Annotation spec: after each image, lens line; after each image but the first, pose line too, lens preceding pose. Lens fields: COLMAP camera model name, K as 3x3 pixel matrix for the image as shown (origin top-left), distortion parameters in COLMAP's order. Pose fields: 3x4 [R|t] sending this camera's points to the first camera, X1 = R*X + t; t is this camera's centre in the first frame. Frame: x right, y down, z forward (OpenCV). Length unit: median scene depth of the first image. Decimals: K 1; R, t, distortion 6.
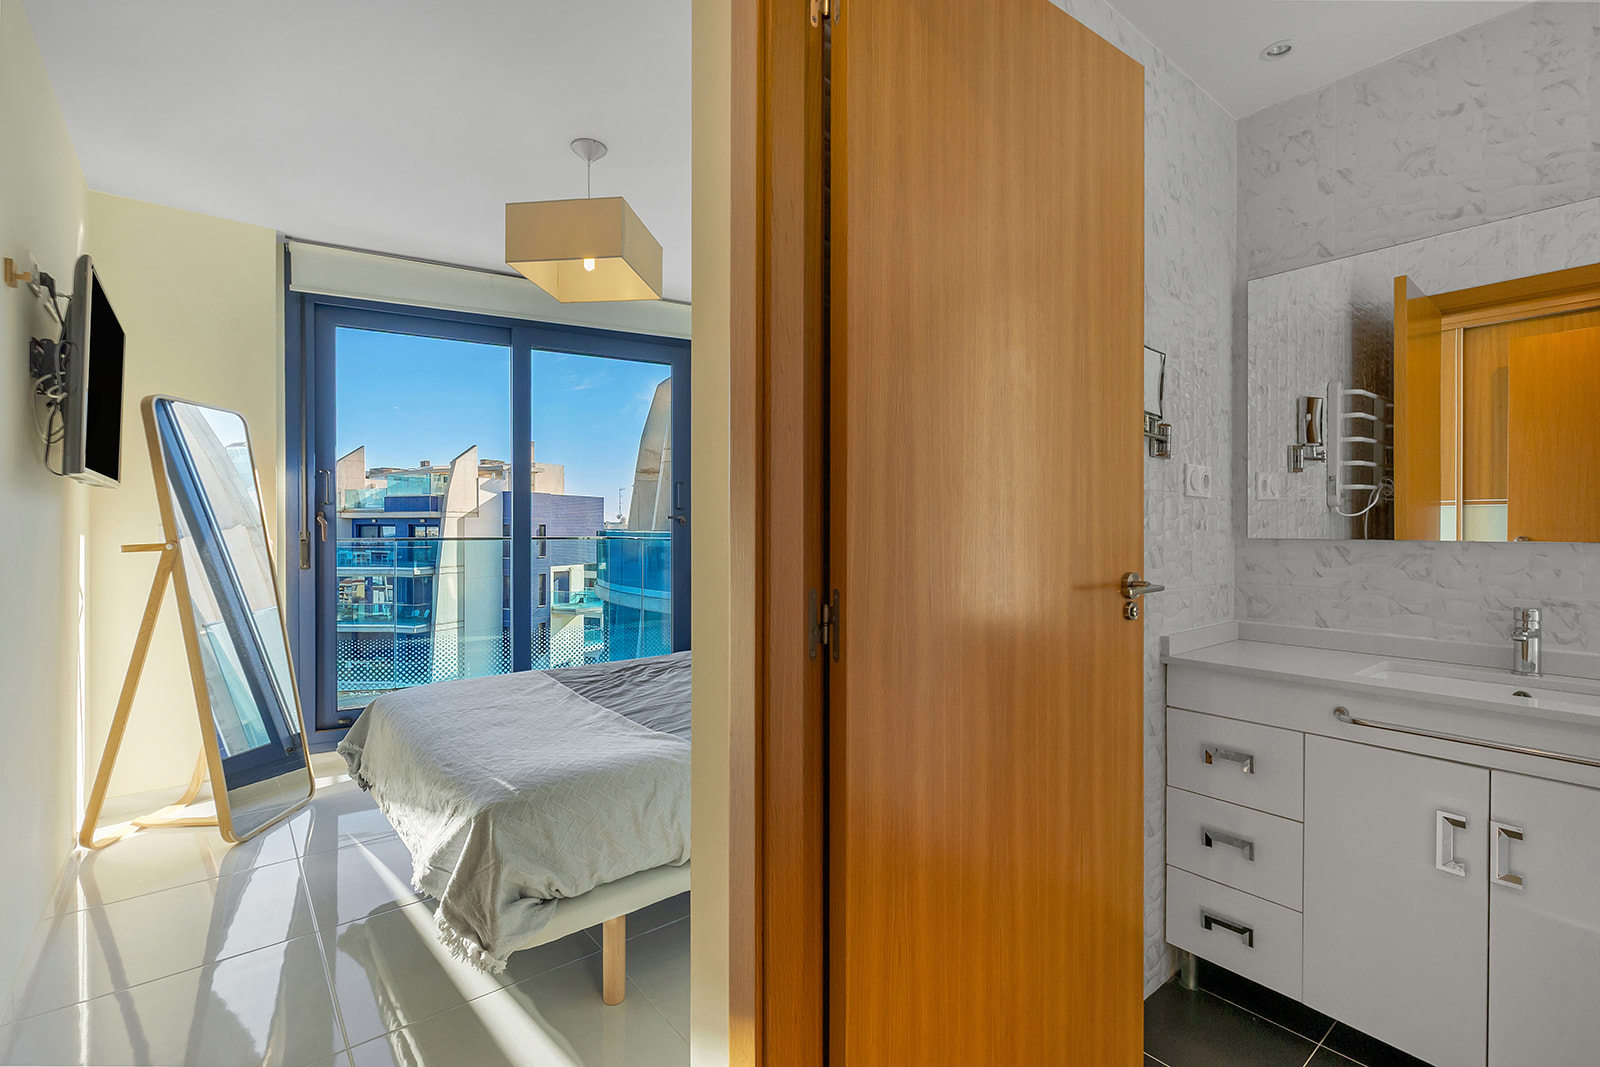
lens RADIAL K [[740.1, 0, 816.2], [0, 740.1, 525.7], [0, 0, 1]] dist [-0.001187, 0.000567]
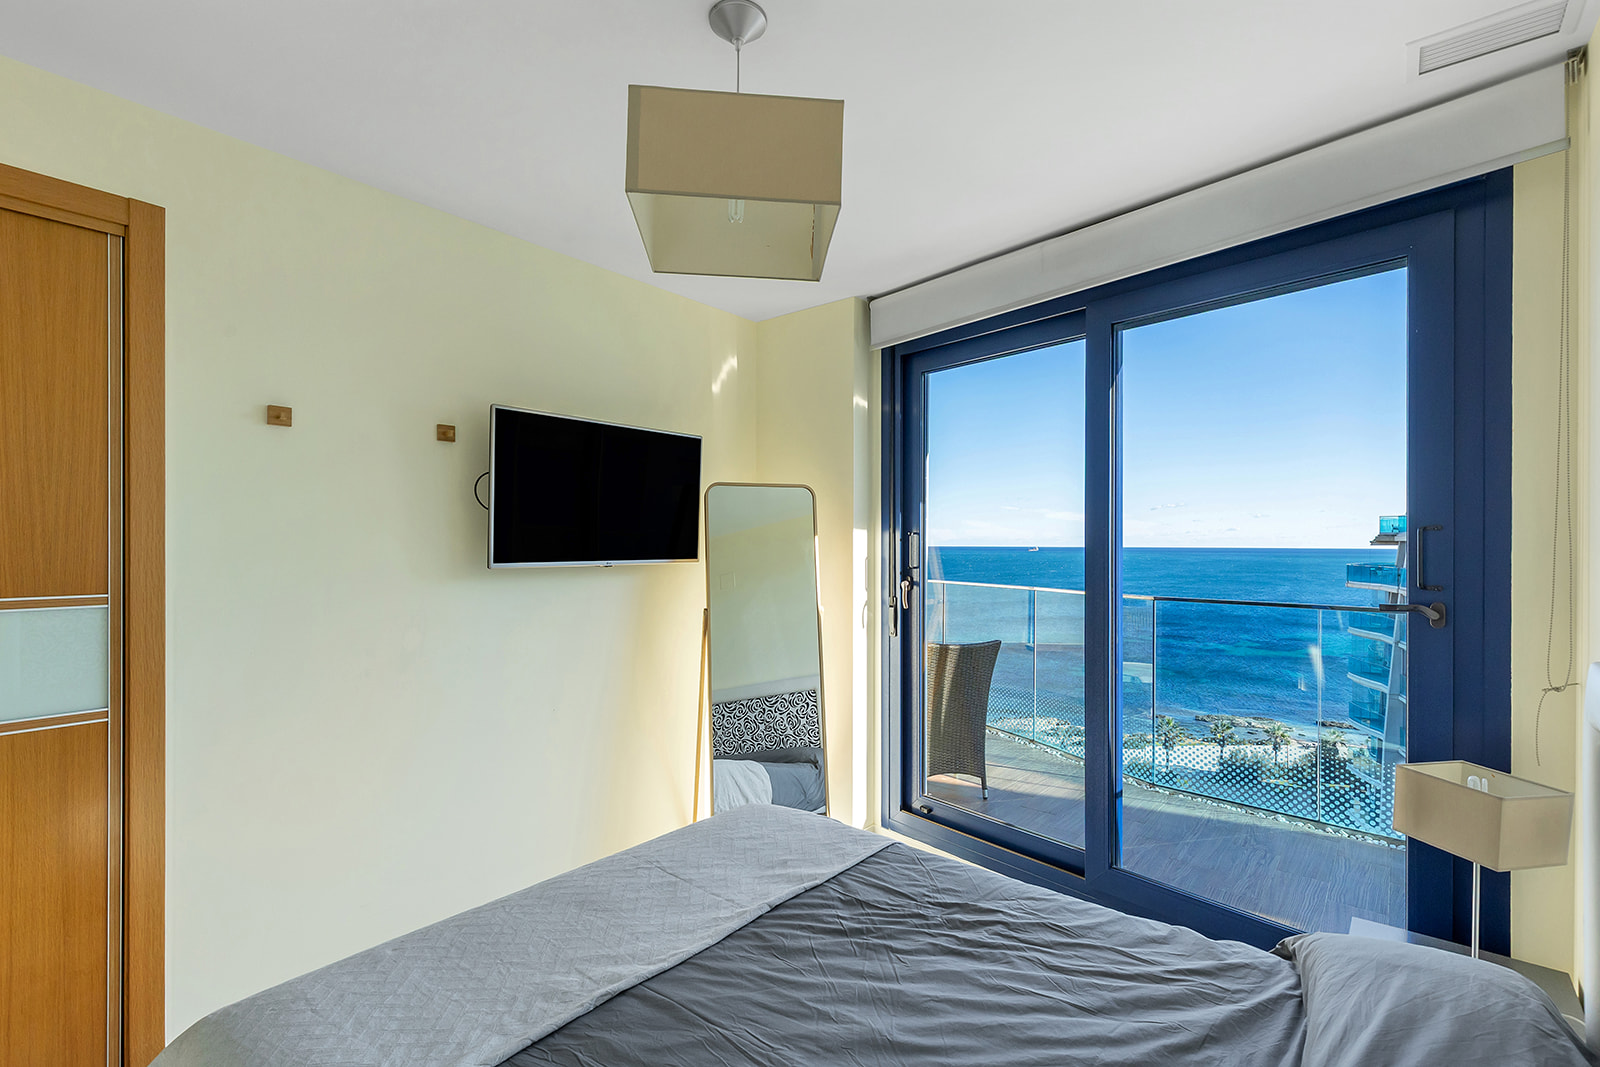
lens RADIAL K [[743.0, 0, 810.2], [0, 743.0, 546.2], [0, 0, 1]] dist [0.001540, 0.000322]
pose [[0.178222, 0.008576, -0.983953, 0.213794], [-0.002648, 0.999963, 0.008236, -0.061345], [0.983987, 0.001137, 0.178238, 0.668360]]
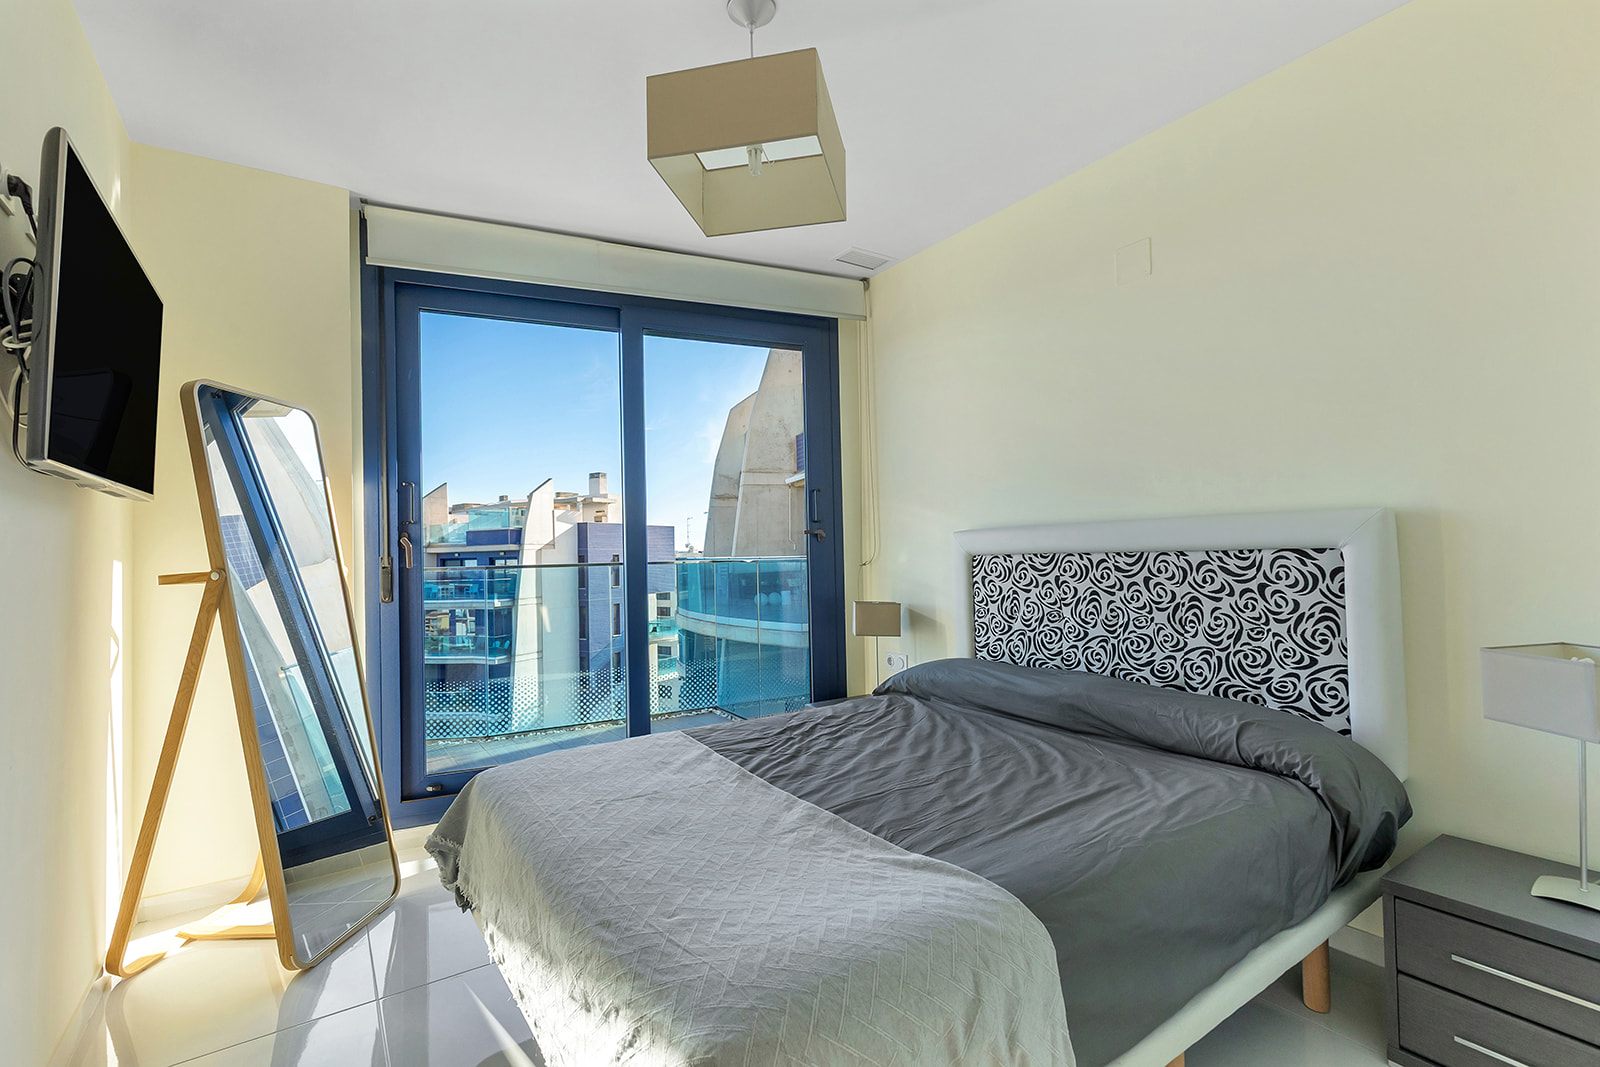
lens RADIAL K [[735.5, 0, 810.4], [0, 735.5, 532.7], [0, 0, 1]] dist [0.001773, -0.000323]
pose [[0.995667, -0.026226, -0.089211, -0.138283], [0.023960, 0.999365, -0.026378, 0.012949], [0.089846, 0.024126, 0.995663, 0.211575]]
